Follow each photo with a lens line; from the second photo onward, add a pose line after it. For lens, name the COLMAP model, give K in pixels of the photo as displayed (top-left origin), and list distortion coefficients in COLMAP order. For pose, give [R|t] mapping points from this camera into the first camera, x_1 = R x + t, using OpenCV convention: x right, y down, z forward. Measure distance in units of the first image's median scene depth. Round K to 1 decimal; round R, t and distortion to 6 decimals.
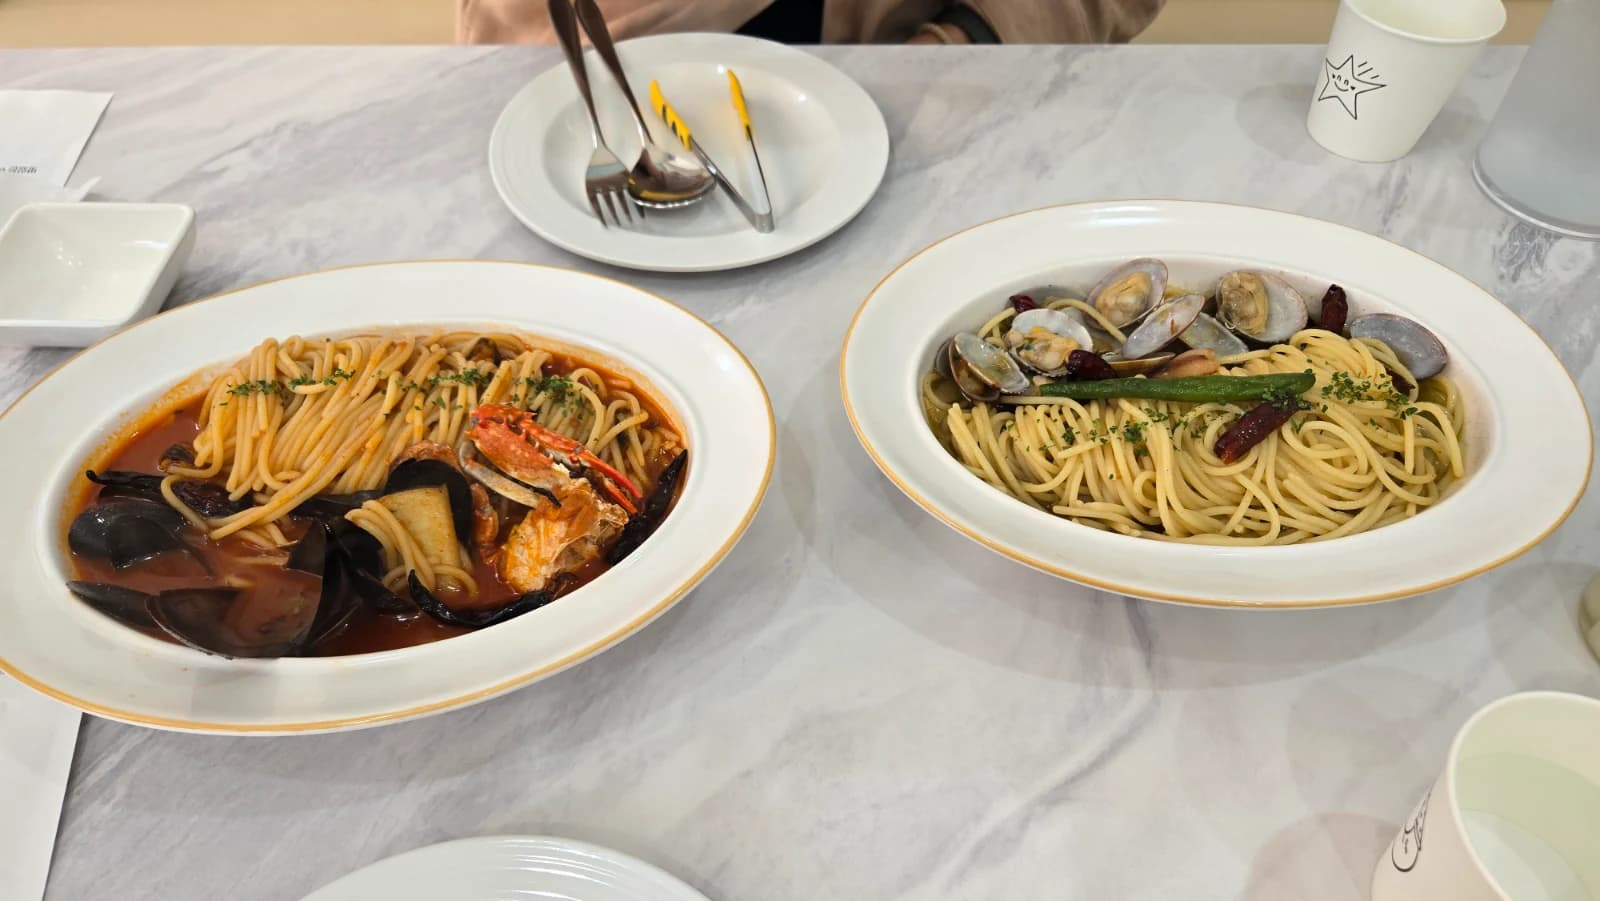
lens RADIAL K [[1069.2, 0, 800.0], [0, 1069.2, 450.5], [0, 0, 1]] dist [0.005689, 0.000975]
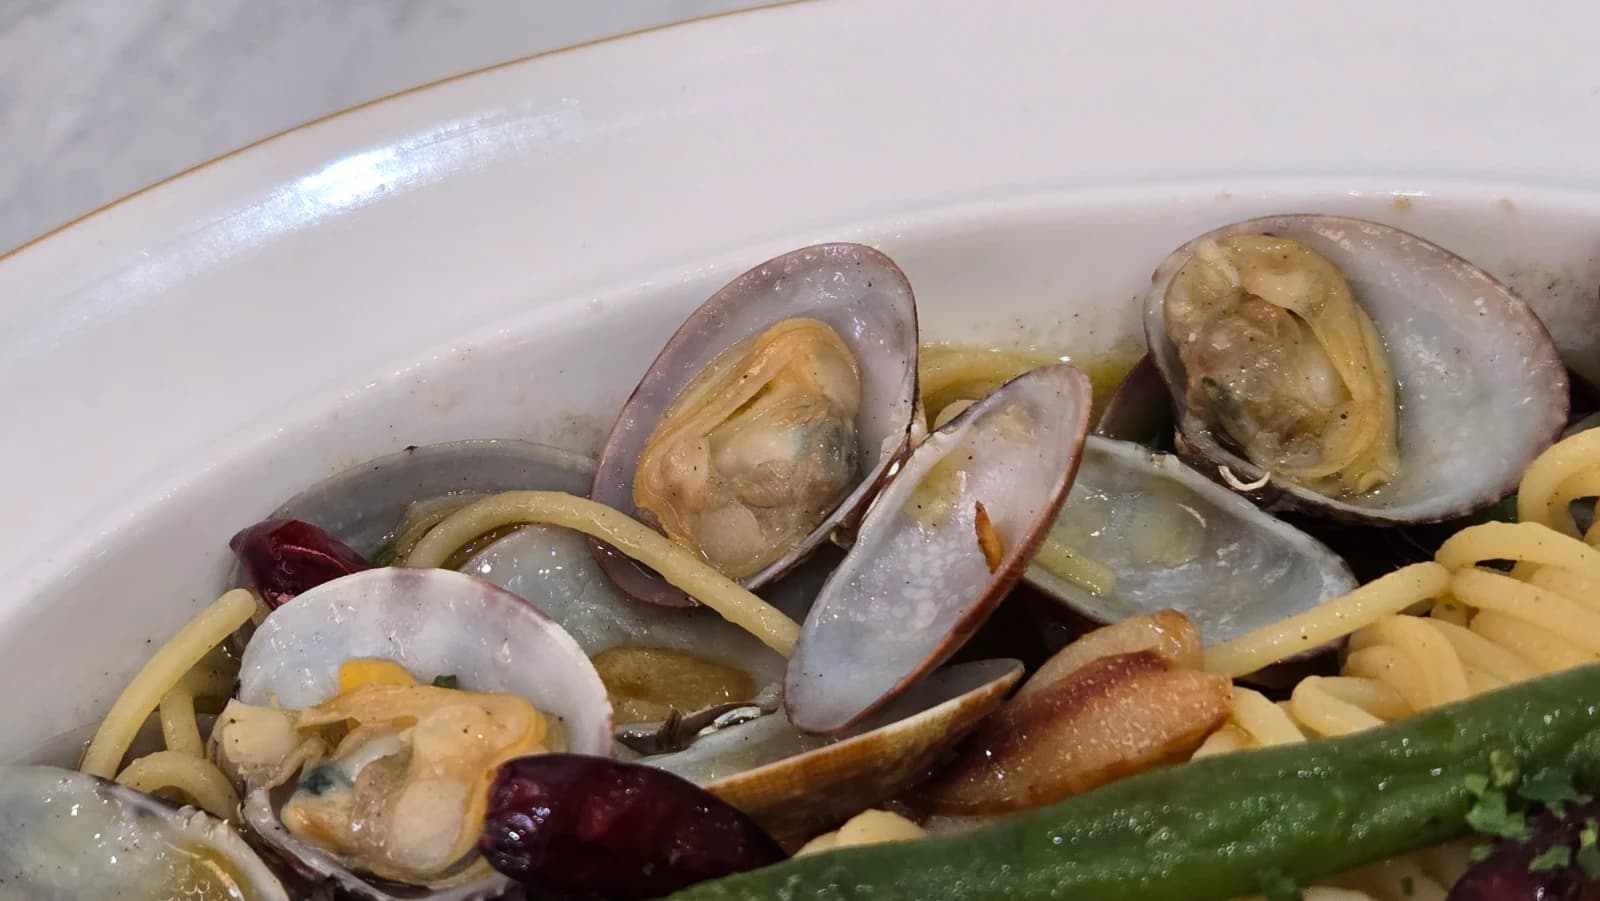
lens RADIAL K [[3031.7, 0, 637.4], [0, 3031.7, 337.3], [0, 0, 1]] dist [0.095314, -0.343572]
pose [[0.969495, -0.181775, 0.164430, 0.204104], [0.210156, 0.961705, -0.175951, -0.066975], [-0.126149, 0.205140, 0.970569, 0.449751]]
